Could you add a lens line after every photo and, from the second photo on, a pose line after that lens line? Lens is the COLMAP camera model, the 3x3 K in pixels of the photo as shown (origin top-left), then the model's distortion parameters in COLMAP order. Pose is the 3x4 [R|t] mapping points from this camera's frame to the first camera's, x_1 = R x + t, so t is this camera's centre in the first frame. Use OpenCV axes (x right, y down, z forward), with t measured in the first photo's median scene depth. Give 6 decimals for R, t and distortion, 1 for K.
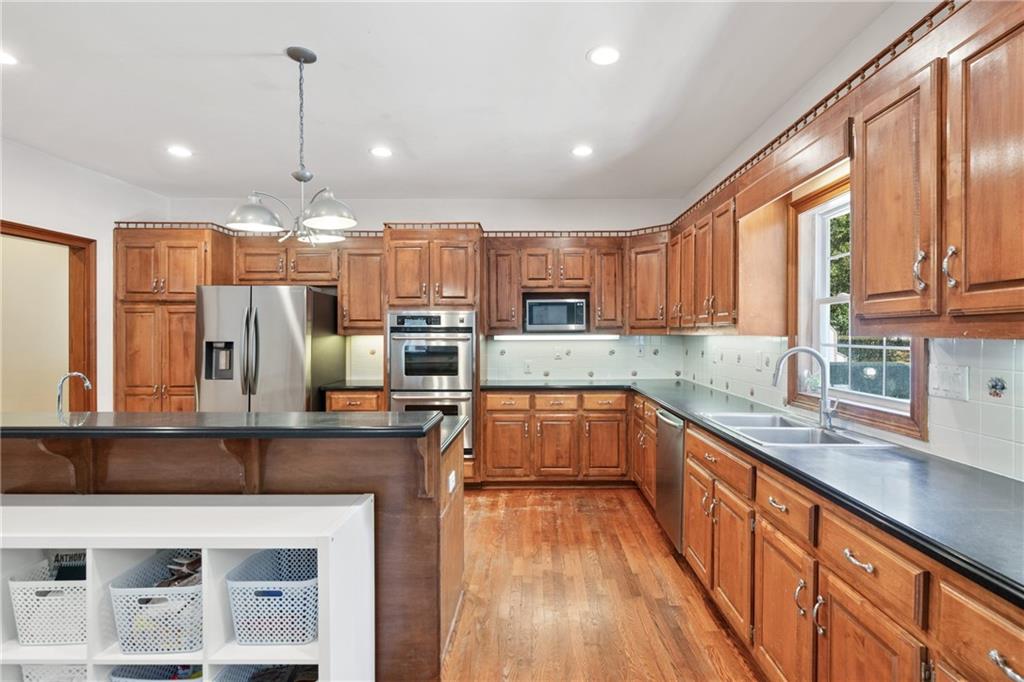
lens RADIAL K [[461.5, 0, 536.0], [0, 461.5, 337.1], [0, 0, 1]] dist [-0.012788, 0.000212]
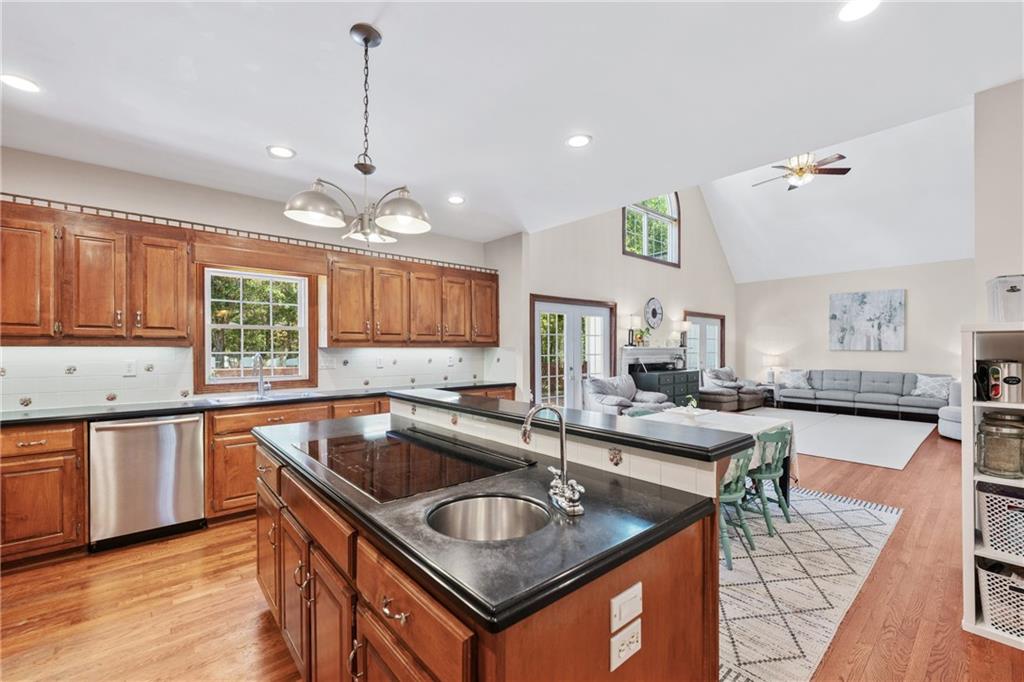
lens RADIAL K [[422.7, 0, 513.6], [0, 422.7, 349.5], [0, 0, 1]] dist [-0.004326, 0.001061]
pose [[-0.646740, 0.001364, 0.762710, -0.718579], [0.005836, 0.999978, 0.003161, 0.004186], [-0.762689, 0.006495, -0.646733, 0.698424]]
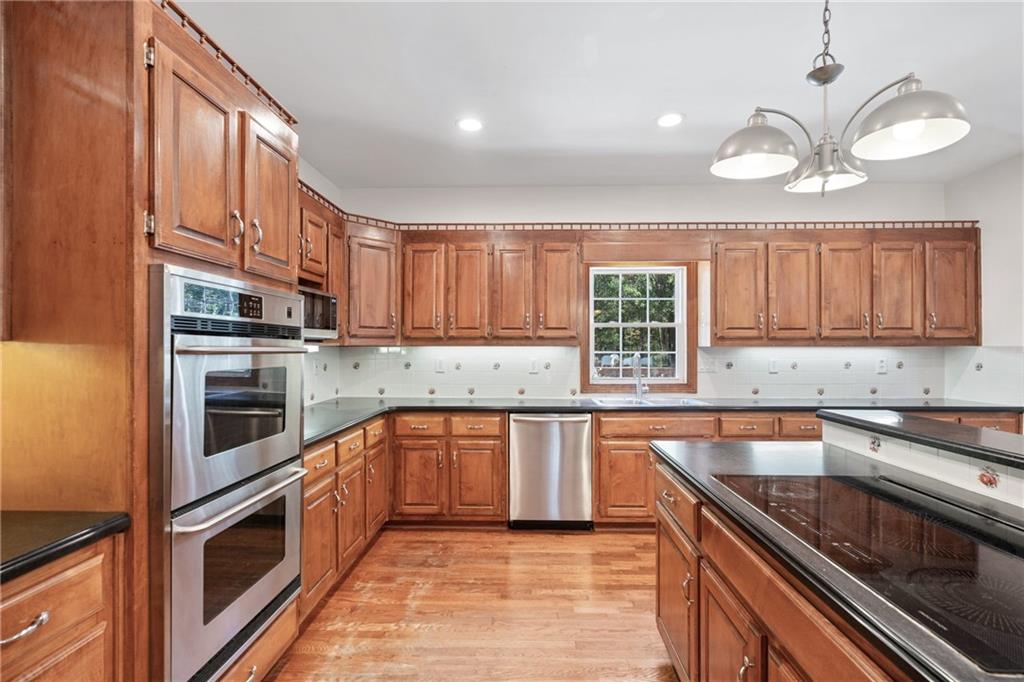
lens RADIAL K [[461.5, 0, 515.6], [0, 461.5, 346.7], [0, 0, 1]] dist [-0.012788, 0.000212]
pose [[0.048125, 0.004200, 0.998832, -0.602415], [0.004744, 0.999979, -0.004434, 0.002080], [-0.998830, 0.004952, 0.048104, 0.727676]]
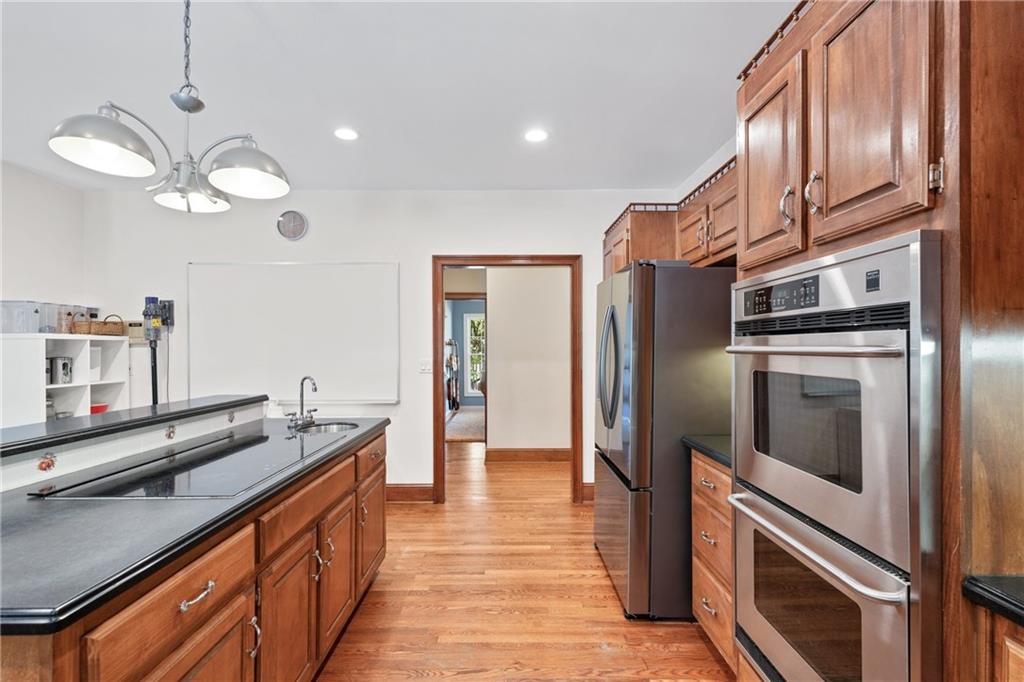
lens RADIAL K [[461.5, 0, 515.6], [0, 461.5, 344.9], [0, 0, 1]] dist [-0.012788, 0.000212]
pose [[0.000542, -0.006171, -0.999981, 0.086530], [-0.003587, 0.999975, -0.006173, 0.001119], [0.999993, 0.003591, 0.000520, 0.784793]]
